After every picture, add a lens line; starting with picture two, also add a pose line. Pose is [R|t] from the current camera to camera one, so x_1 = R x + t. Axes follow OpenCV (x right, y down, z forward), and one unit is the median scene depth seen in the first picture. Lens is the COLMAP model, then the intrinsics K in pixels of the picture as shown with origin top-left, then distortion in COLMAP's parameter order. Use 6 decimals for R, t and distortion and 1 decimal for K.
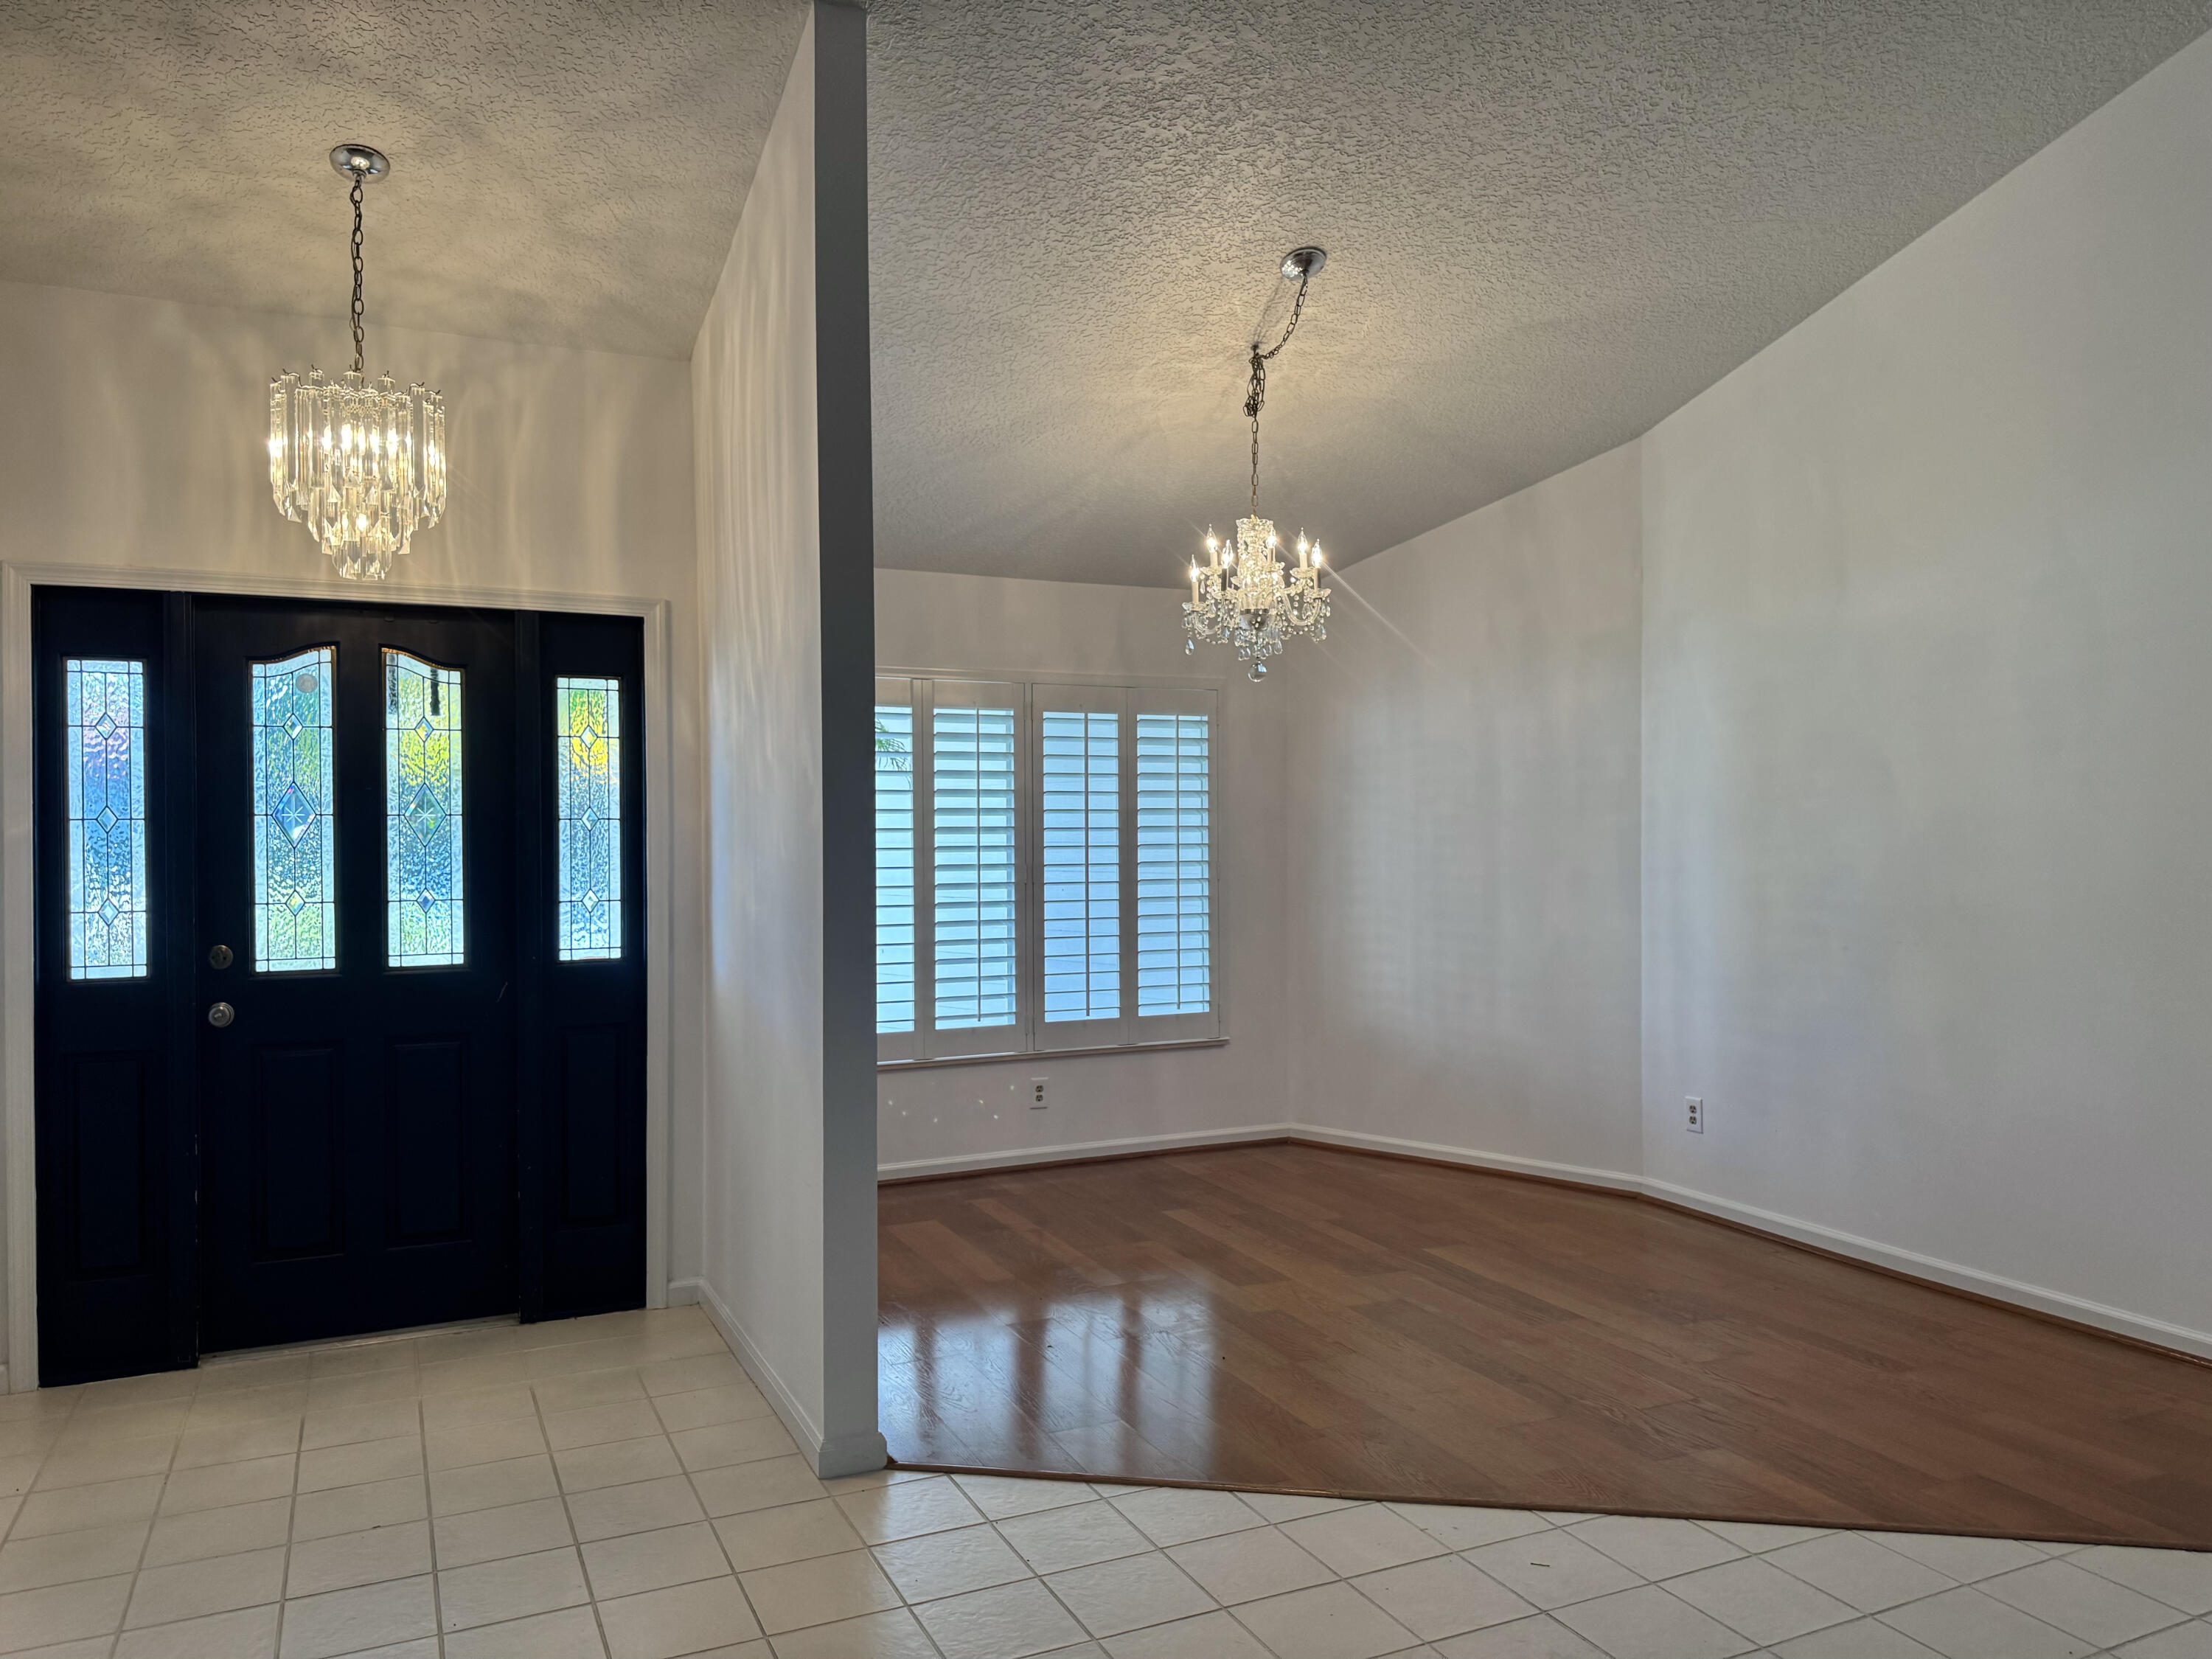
lens RADIAL K [[1567.9, 0, 1088.3], [0, 1567.9, 835.4], [0, 0, 1]] dist [0.071703, -0.023221]
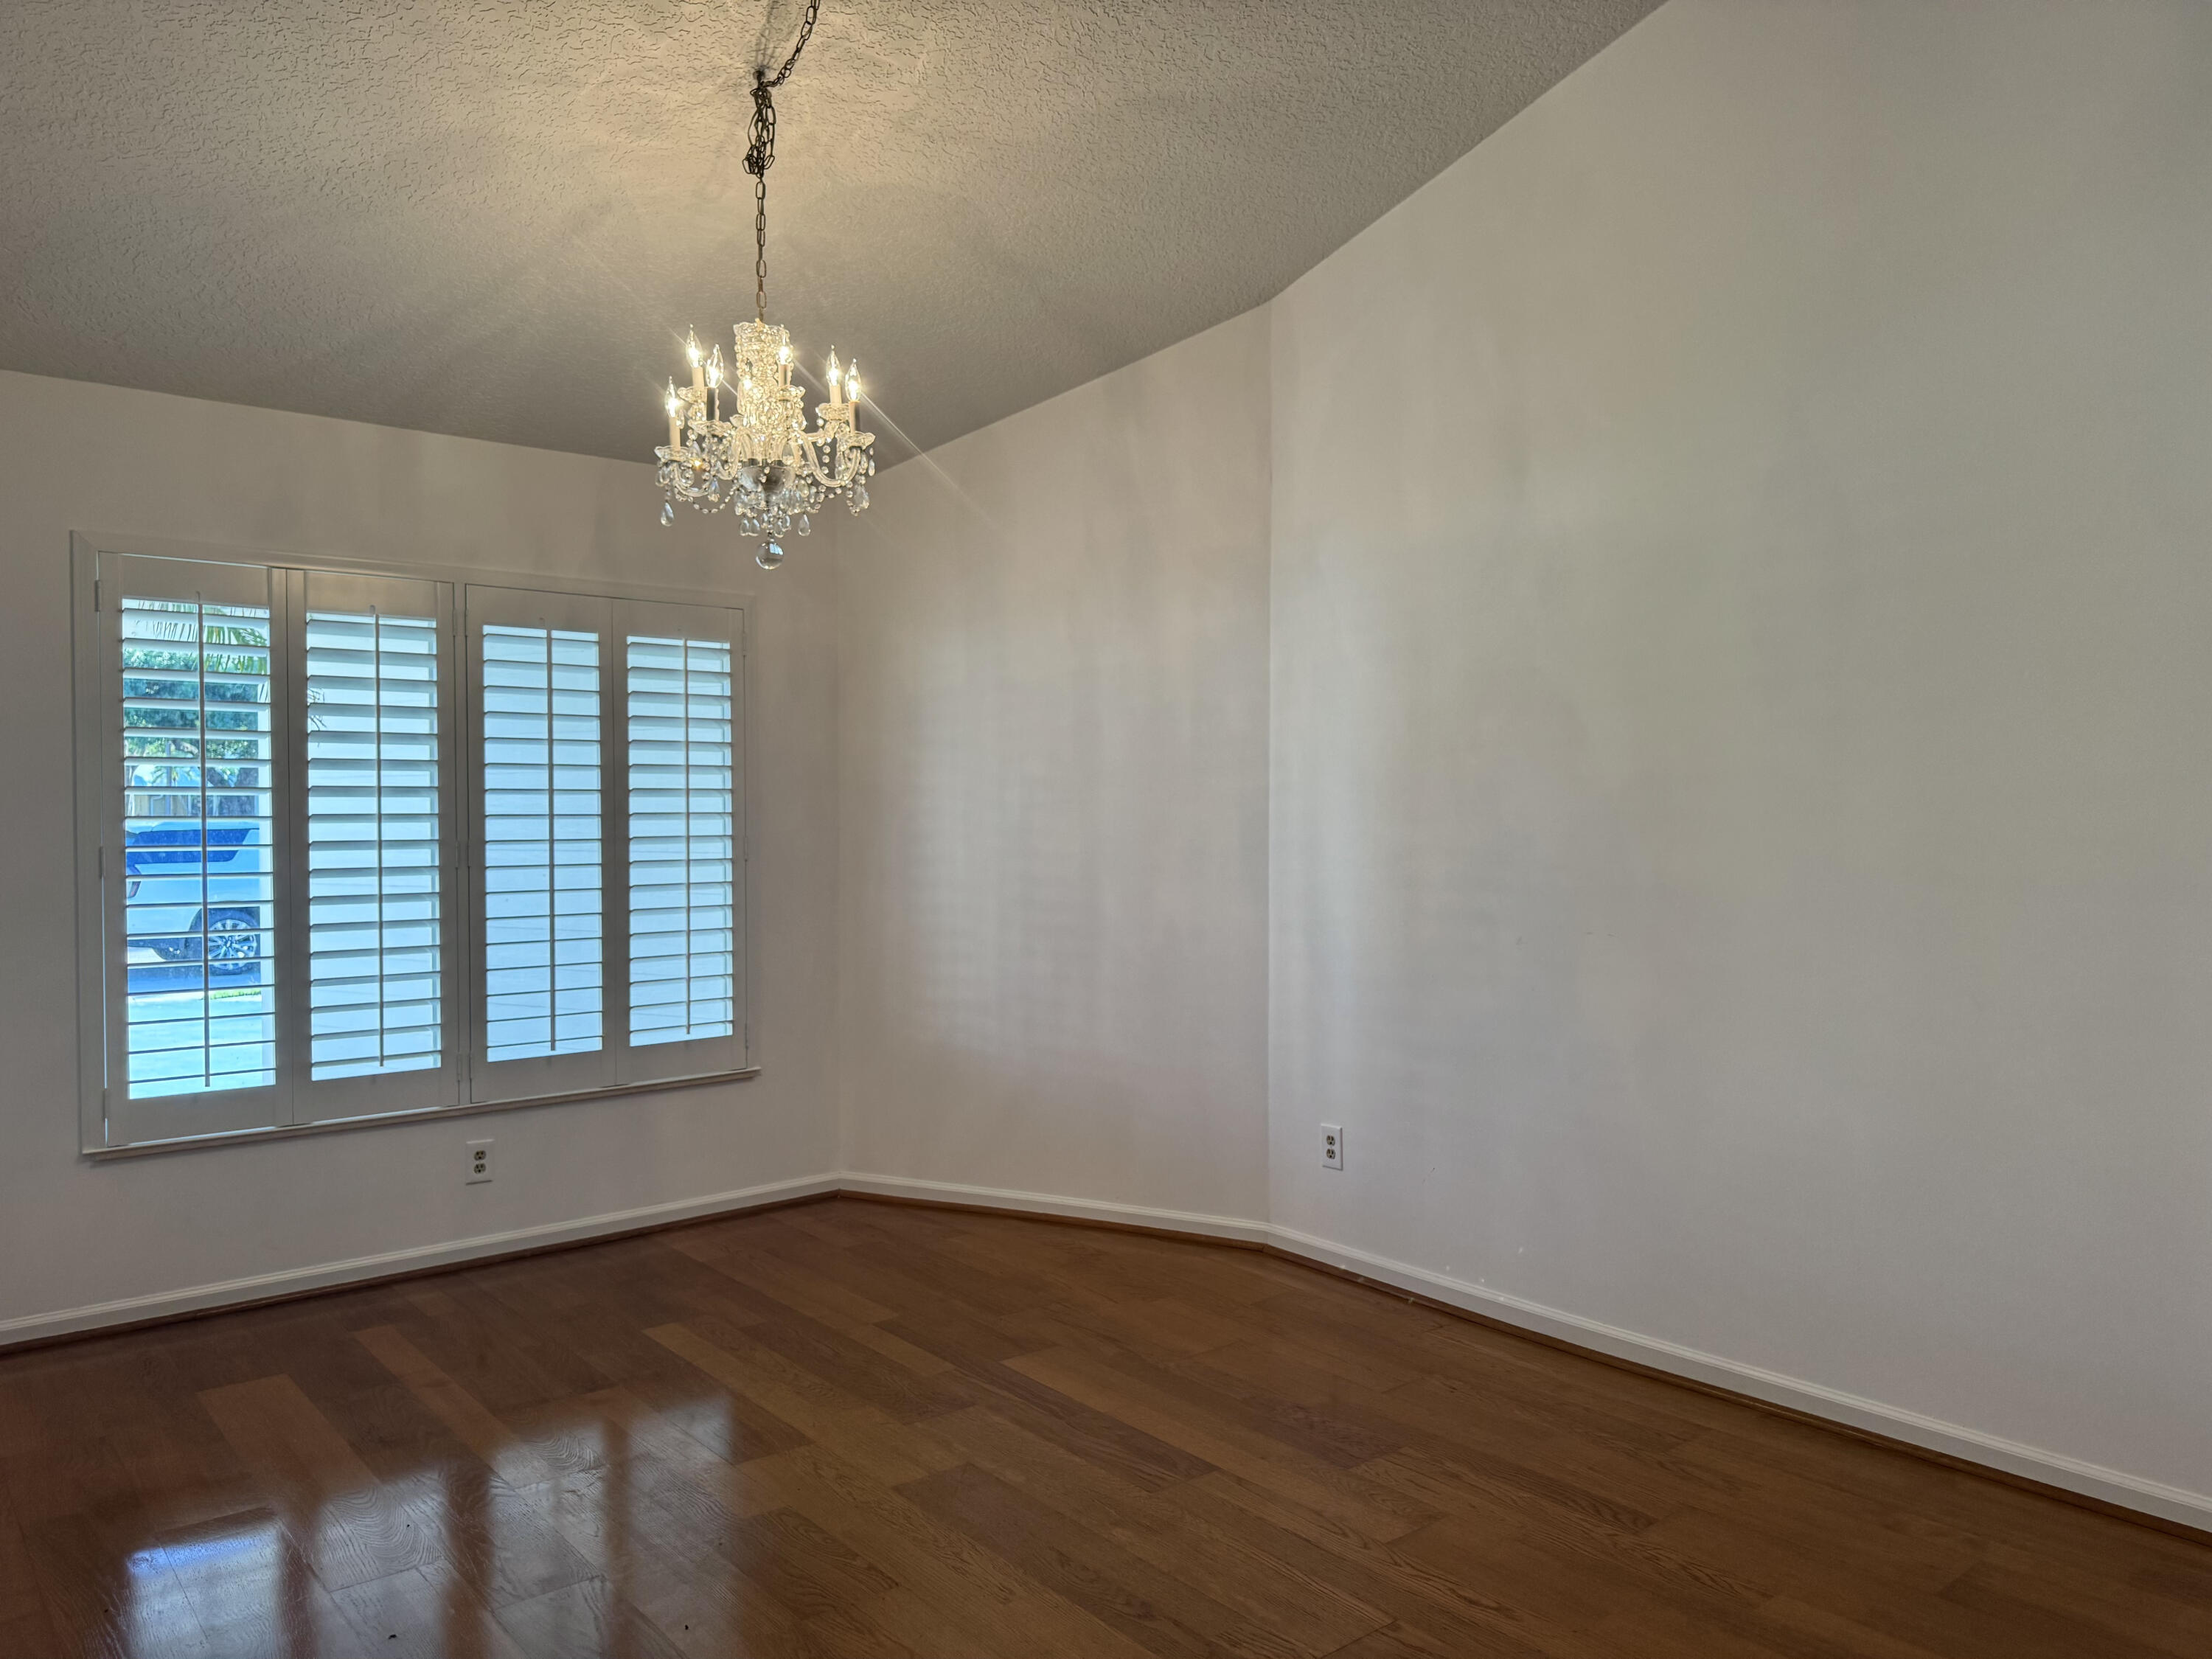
lens RADIAL K [[1567.9, 0, 1105.3], [0, 1567.9, 835.4], [0, 0, 1]] dist [0.071703, -0.023221]
pose [[0.964010, -0.001692, 0.265860, 0.057150], [-0.000786, 0.999957, 0.009216, 0.010447], [-0.265864, -0.009094, 0.963968, 0.257020]]
